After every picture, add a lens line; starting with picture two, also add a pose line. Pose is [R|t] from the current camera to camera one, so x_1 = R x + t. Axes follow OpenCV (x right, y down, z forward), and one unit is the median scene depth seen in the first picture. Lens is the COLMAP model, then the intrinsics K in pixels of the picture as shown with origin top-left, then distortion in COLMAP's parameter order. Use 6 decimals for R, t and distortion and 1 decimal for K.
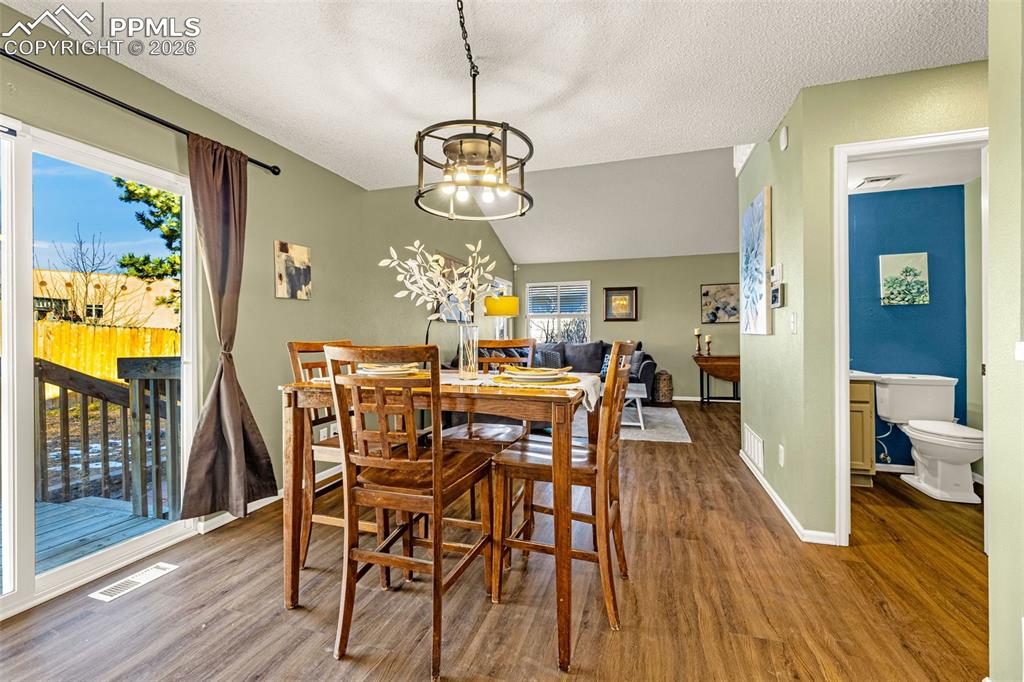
lens RADIAL K [[435.6, 0, 512.2], [0, 435.6, 336.2], [0, 0, 1]] dist [0.001044, -0.000198]
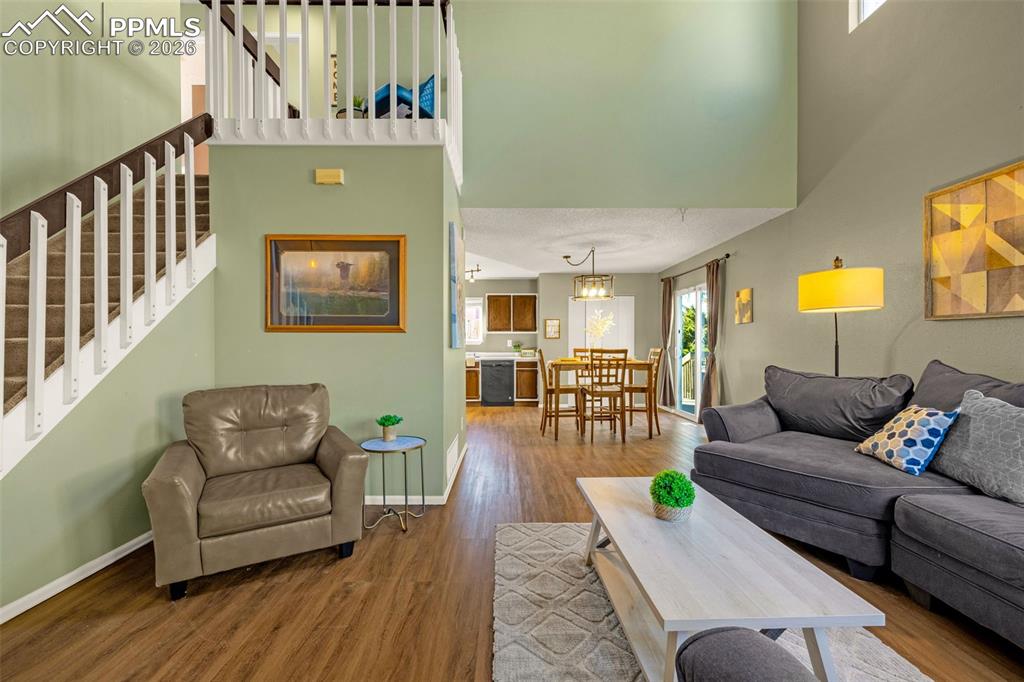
lens RADIAL K [[438.1, 0, 512.0], [0, 438.1, 341.0], [0, 0, 1]] dist [-0.001555, -0.000177]
pose [[-0.948389, 0.002004, -0.317103, 0.810746], [0.003669, 0.999982, -0.004653, -0.017732], [0.317088, -0.005576, -0.948380, 2.248044]]
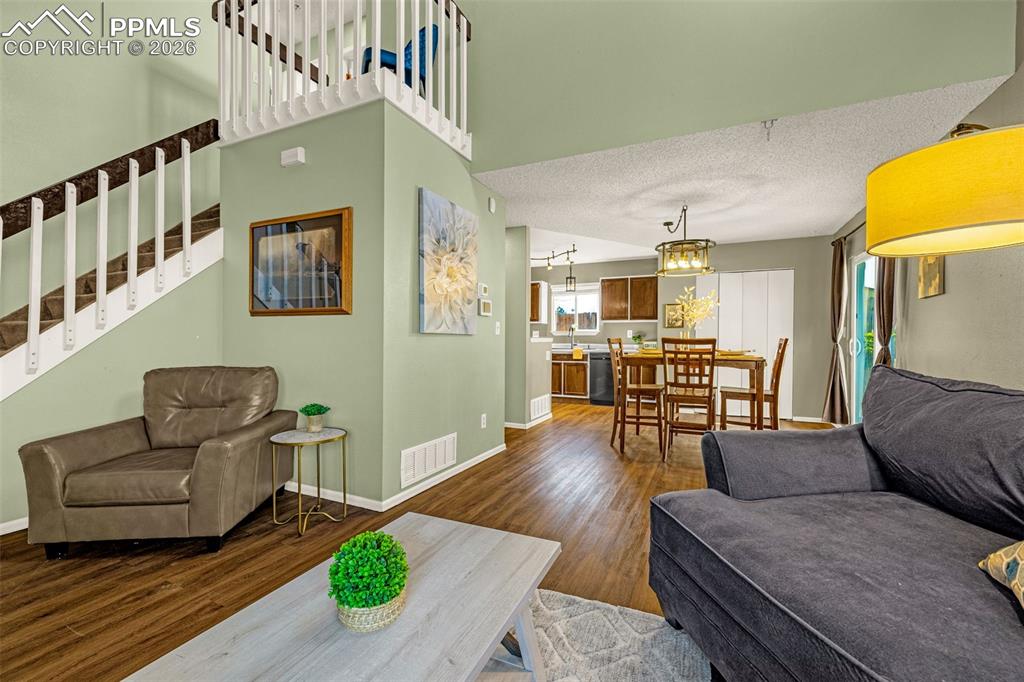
lens RADIAL K [[435.6, 0, 512.2], [0, 435.6, 336.2], [0, 0, 1]] dist [0.001044, -0.000198]
pose [[-0.990862, -0.001444, 0.134873, 0.294248], [-0.001840, 0.999994, -0.002809, 0.003580], [-0.134868, -0.003031, -0.990859, 2.077938]]
